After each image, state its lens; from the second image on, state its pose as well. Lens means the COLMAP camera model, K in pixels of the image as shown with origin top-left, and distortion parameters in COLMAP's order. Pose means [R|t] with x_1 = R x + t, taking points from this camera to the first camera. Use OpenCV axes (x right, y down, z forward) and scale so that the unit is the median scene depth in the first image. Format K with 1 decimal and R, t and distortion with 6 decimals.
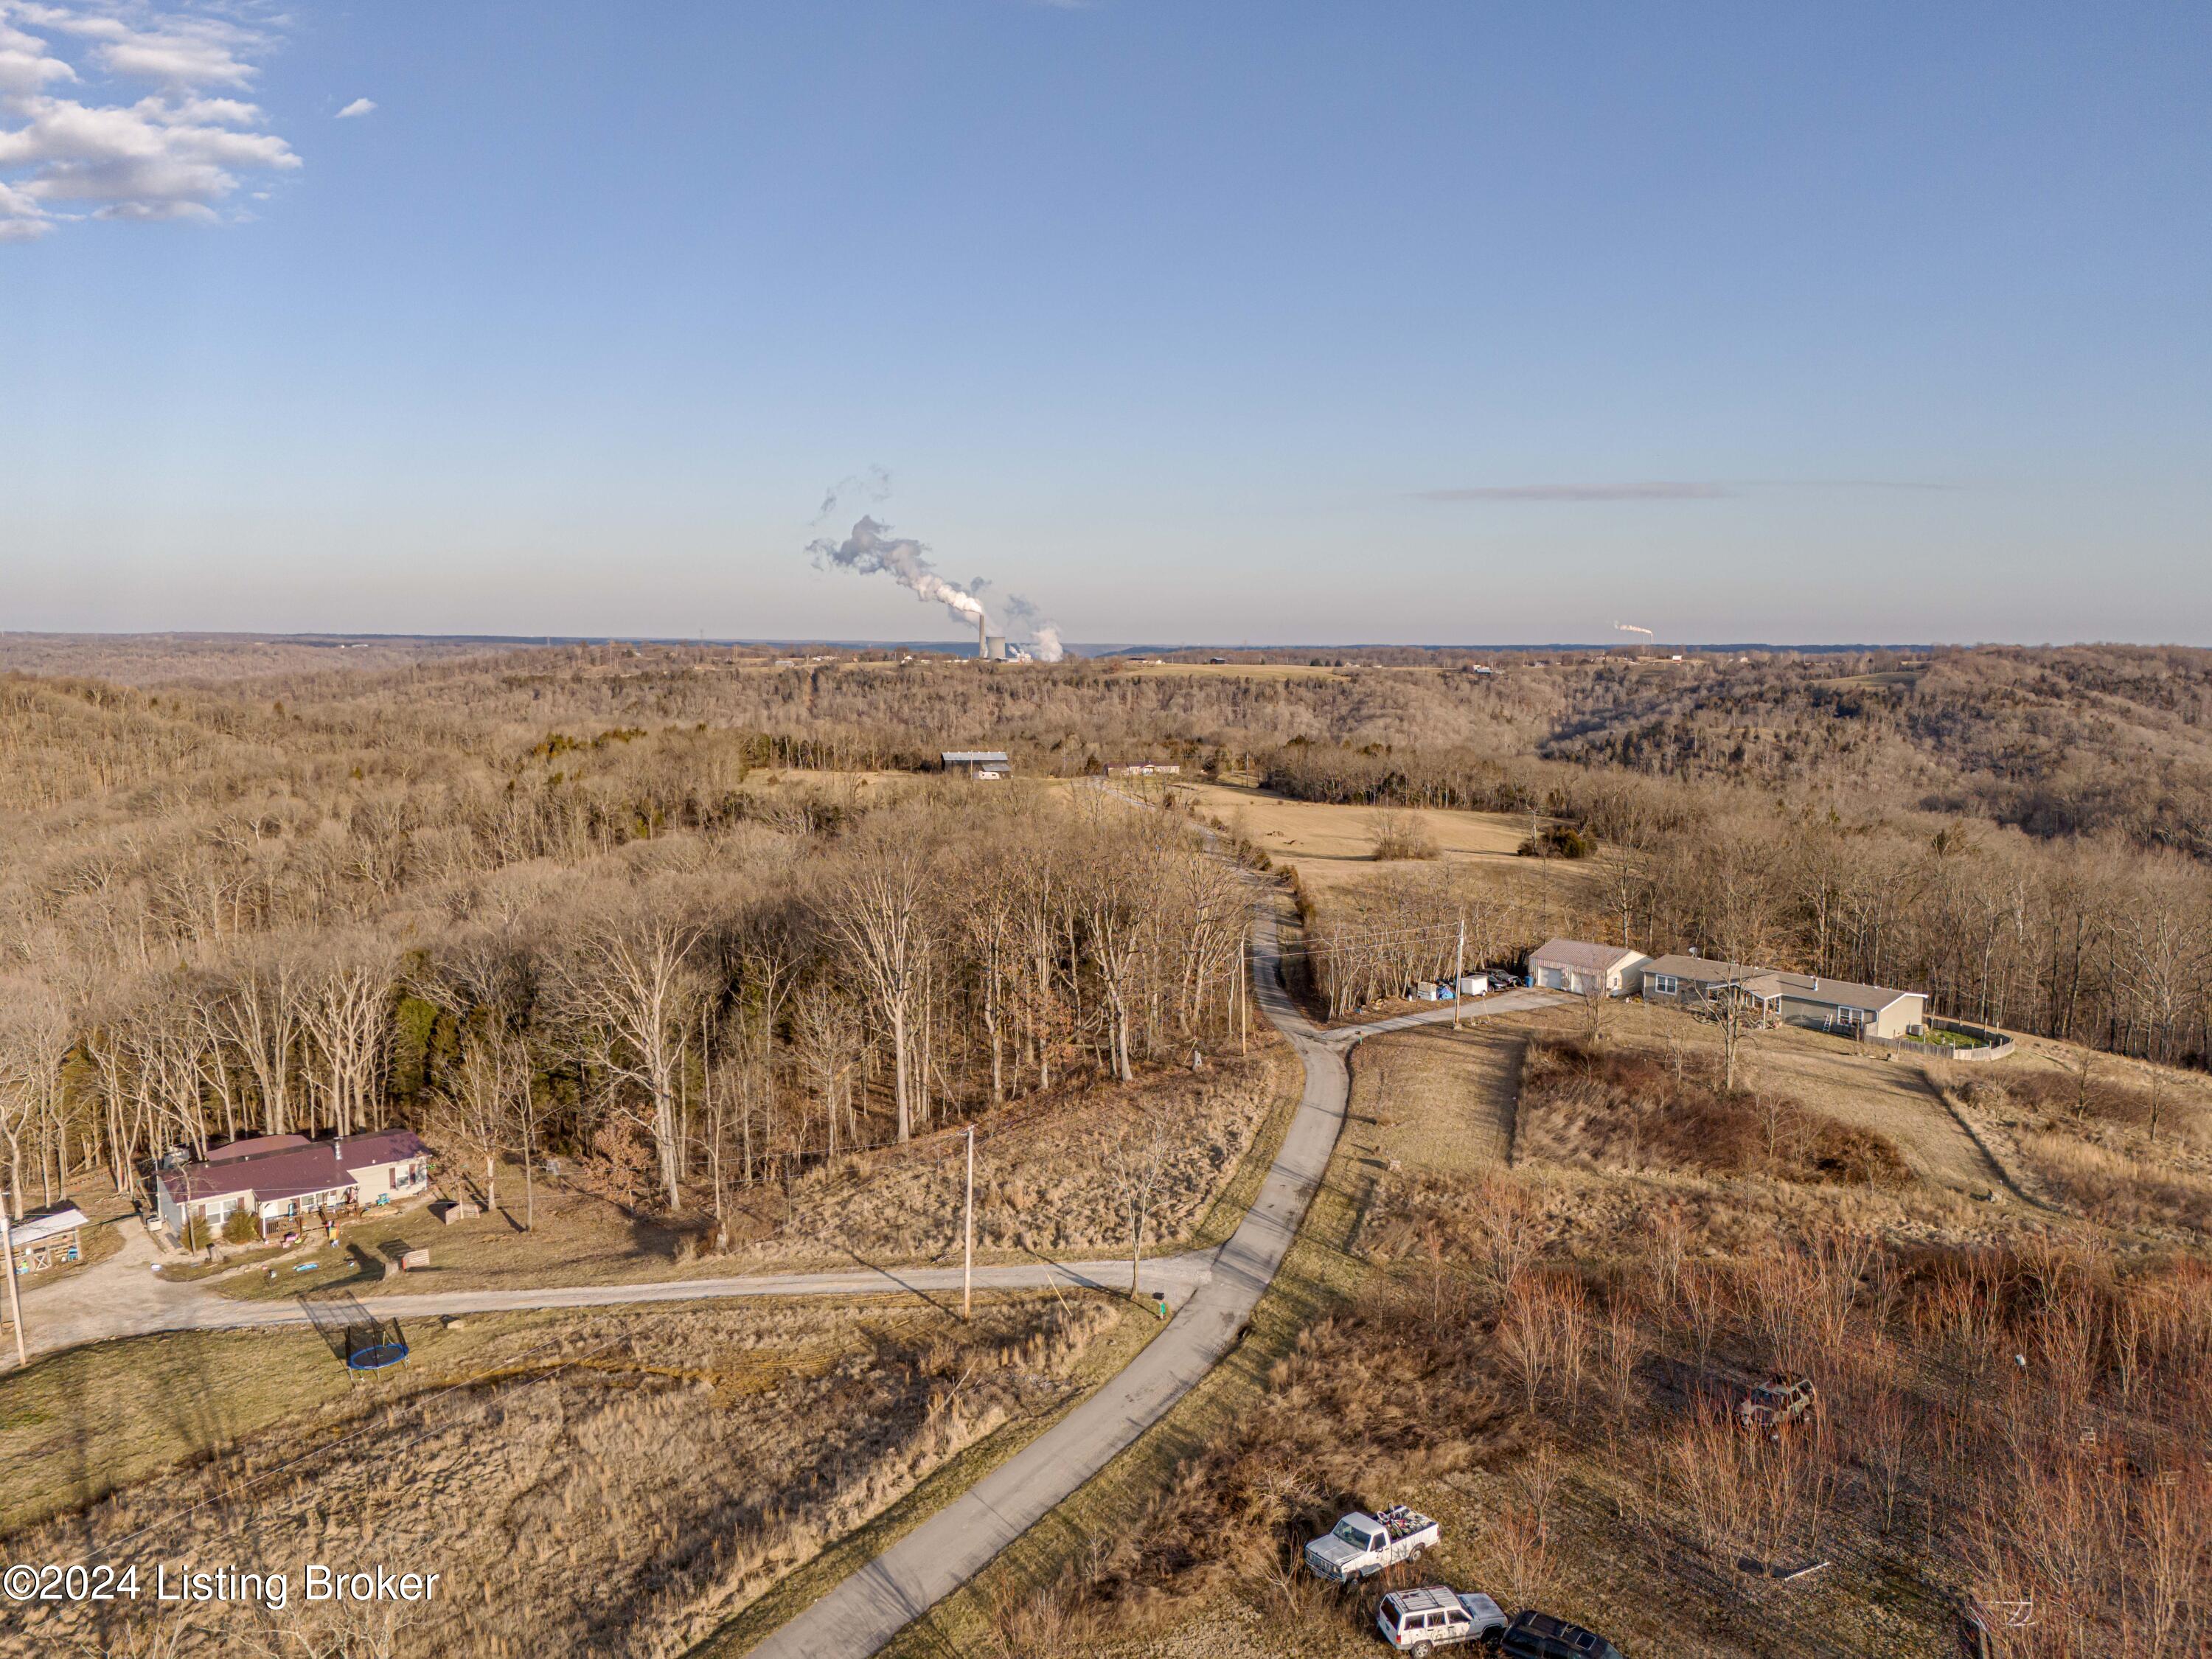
lens RADIAL K [[1641.7, 0, 1158.2], [0, 1641.7, 830.8], [0, 0, 1]] dist [0.005570, 0.001840]
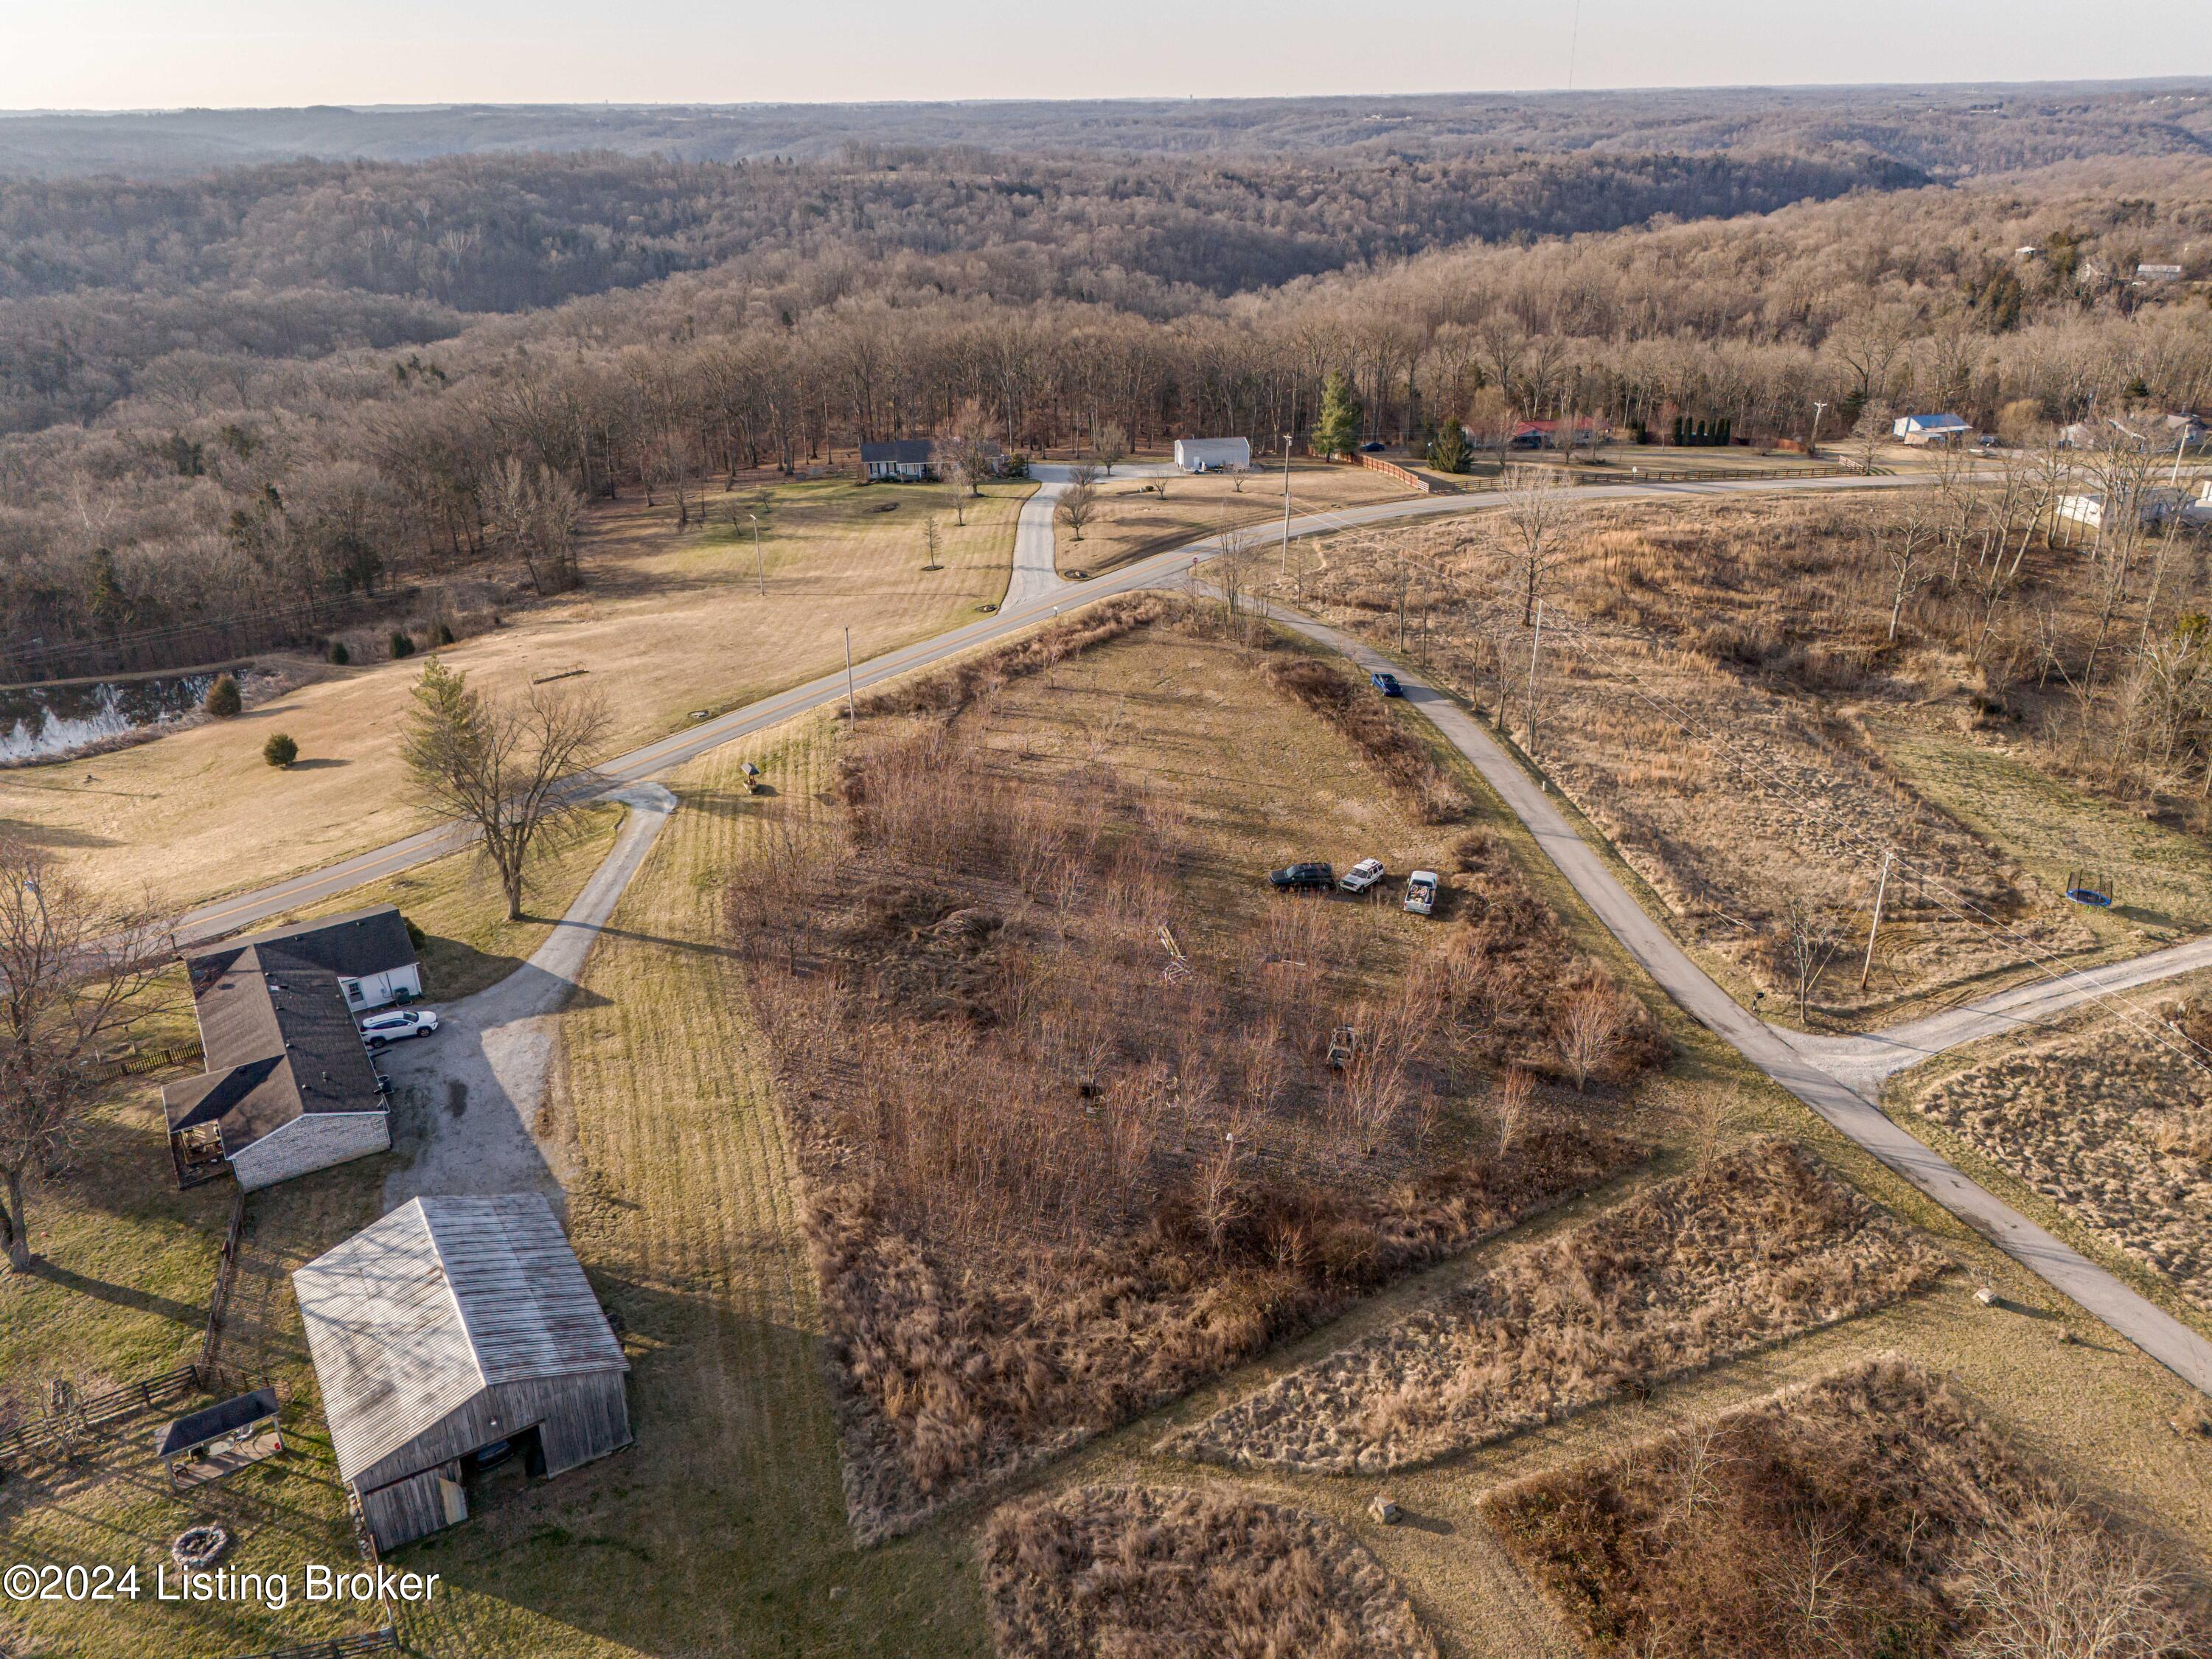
lens RADIAL K [[1600.2, 0, 1106.0], [0, 1600.2, 829.5], [0, 0, 1]] dist [0.072260, -0.066559]
pose [[-0.829043, 0.232699, -0.508466, 0.792489], [-0.057875, 0.868710, 0.491928, -0.326152], [0.556181, 0.437257, -0.706731, 1.172780]]
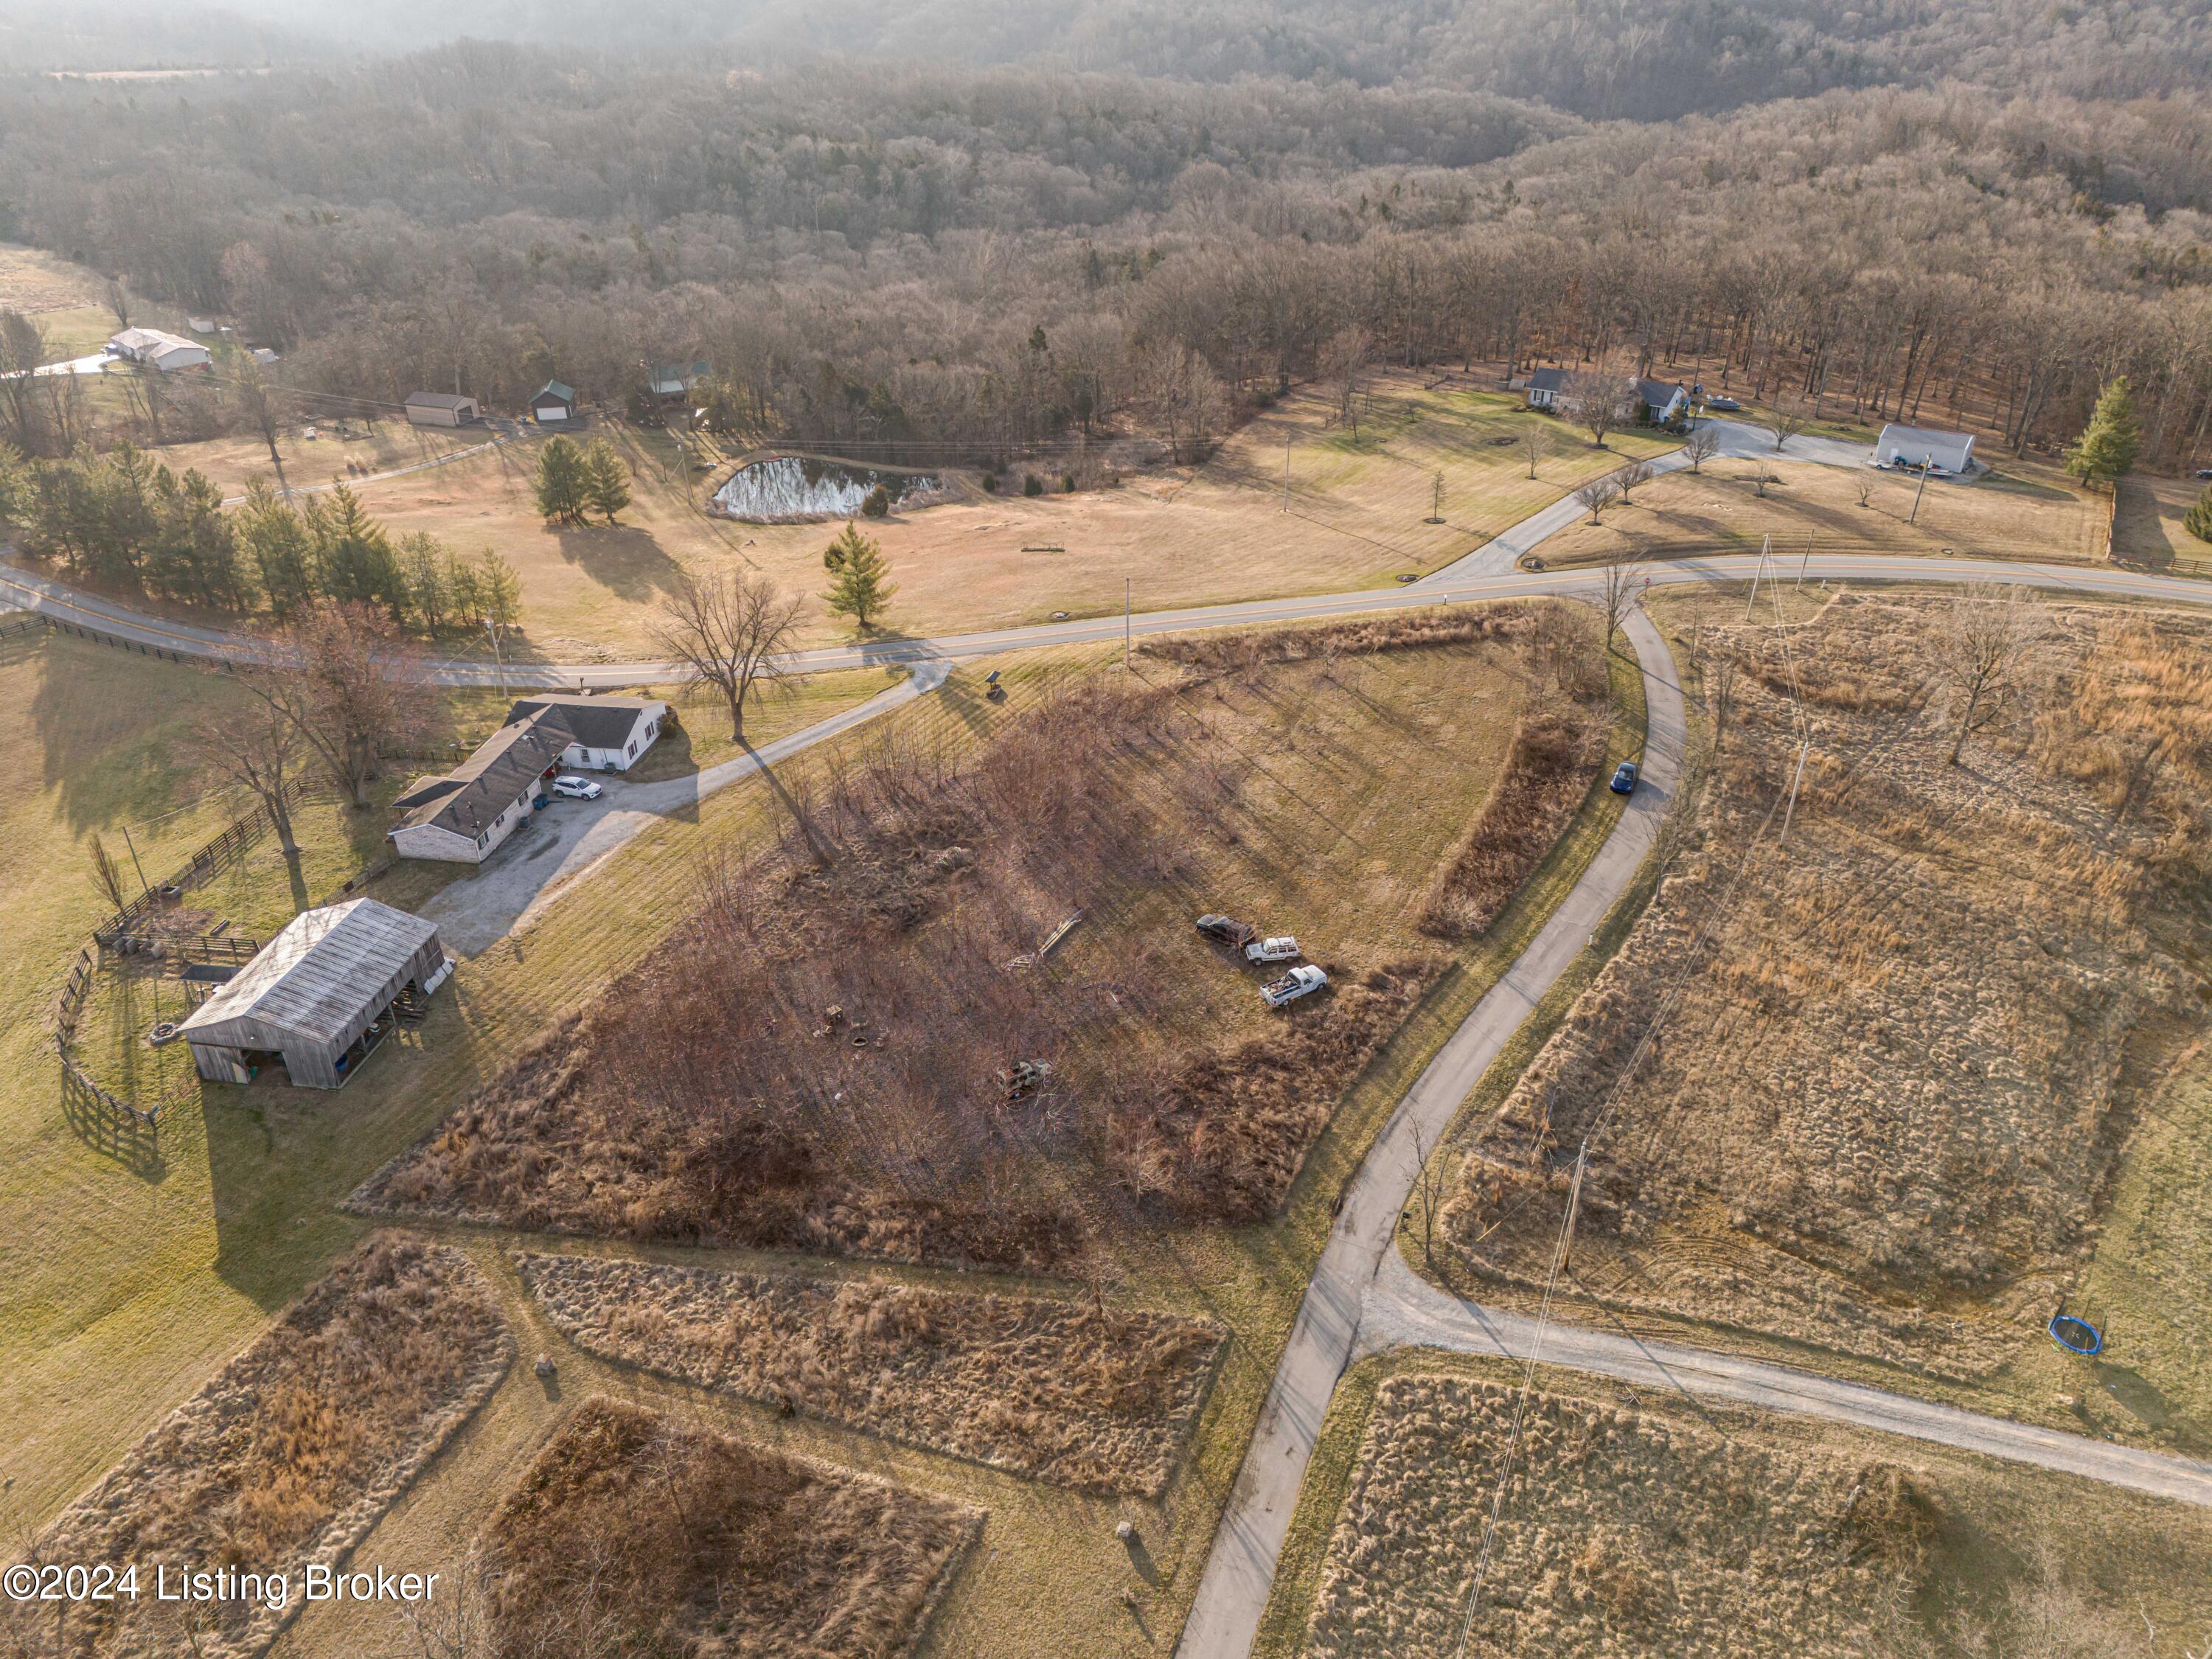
lens RADIAL K [[1600.2, 0, 1106.0], [0, 1600.2, 829.5], [0, 0, 1]] dist [0.072260, -0.066559]
pose [[-0.992142, -0.059377, 0.110133, 0.083131], [0.019812, 0.794562, 0.606860, -0.531192], [-0.123541, 0.604273, -0.787142, 1.368890]]
